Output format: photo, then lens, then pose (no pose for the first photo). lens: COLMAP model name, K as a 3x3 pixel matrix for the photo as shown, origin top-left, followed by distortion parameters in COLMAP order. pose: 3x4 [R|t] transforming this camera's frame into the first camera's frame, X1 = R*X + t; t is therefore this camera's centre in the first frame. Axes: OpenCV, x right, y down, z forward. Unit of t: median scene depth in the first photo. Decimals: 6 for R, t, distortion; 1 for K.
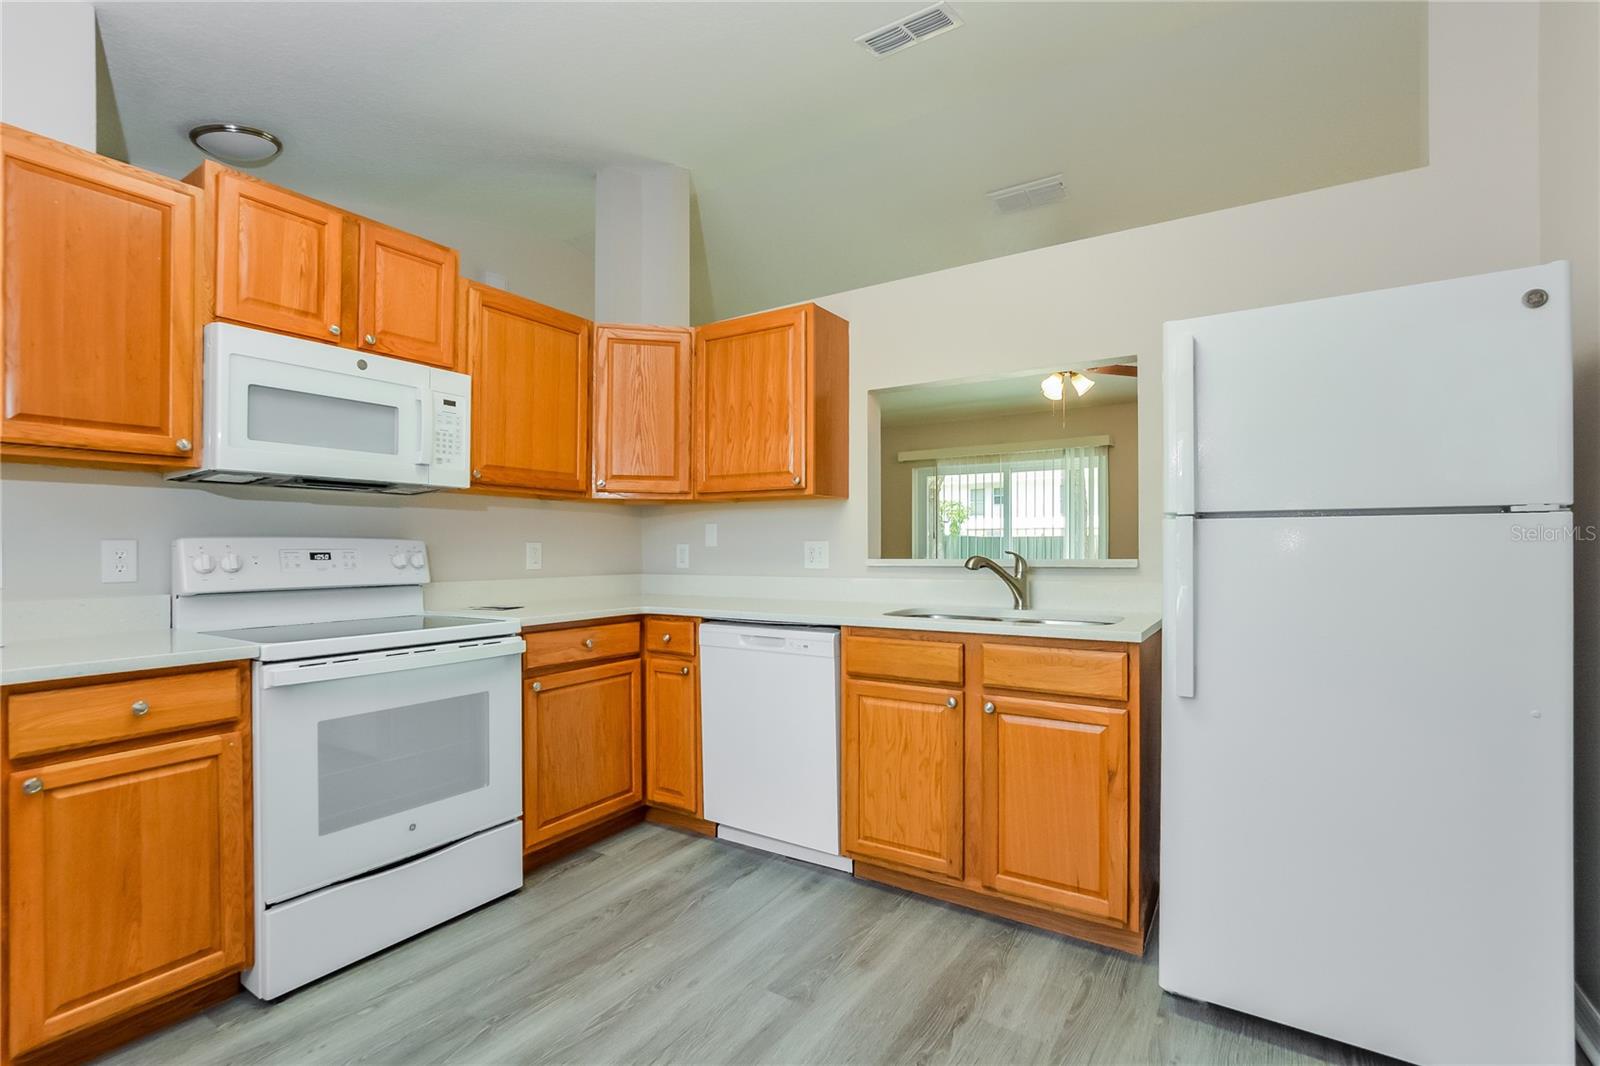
lens RADIAL K [[746.3, 0, 794.6], [0, 746.3, 547.2], [0, 0, 1]] dist [-0.013148, 0.000647]
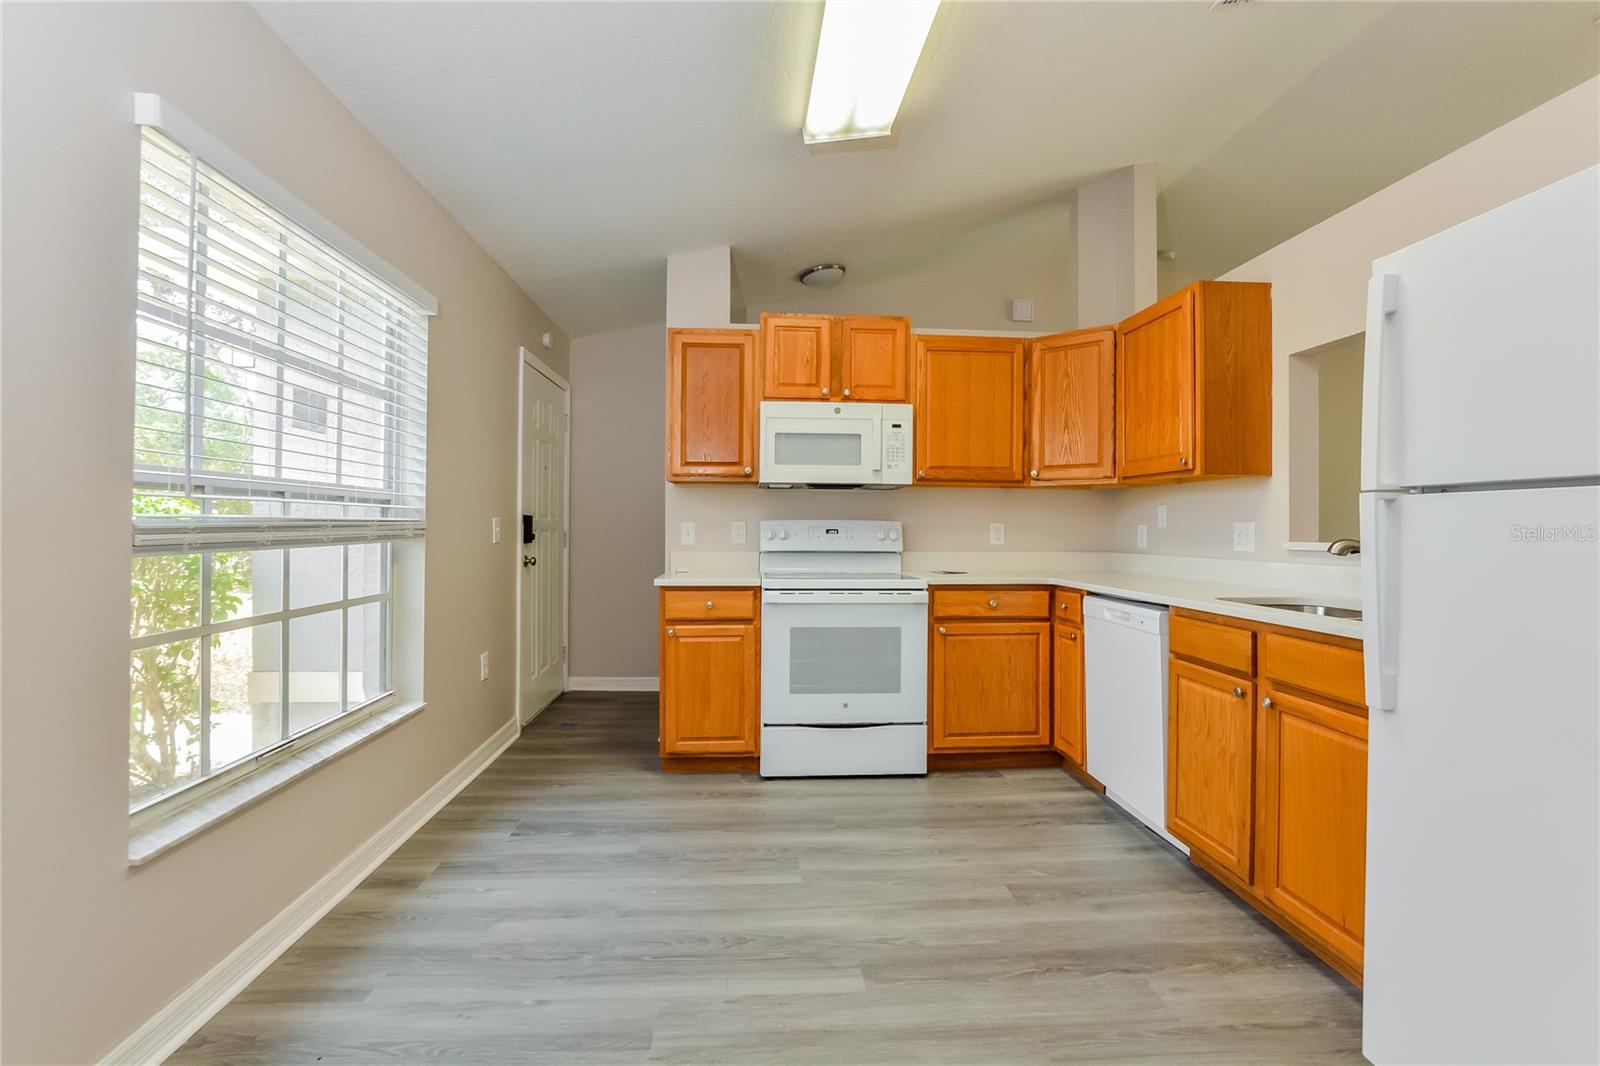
lens RADIAL K [[729.1, 0, 780.2], [0, 729.1, 527.0], [0, 0, 1]] dist [-0.011735, 0.000421]
pose [[0.588576, 0.005395, -0.808424, 0.551511], [-0.007493, 0.999971, 0.001217, 0.001317], [0.808408, 0.005341, 0.588599, -0.012407]]
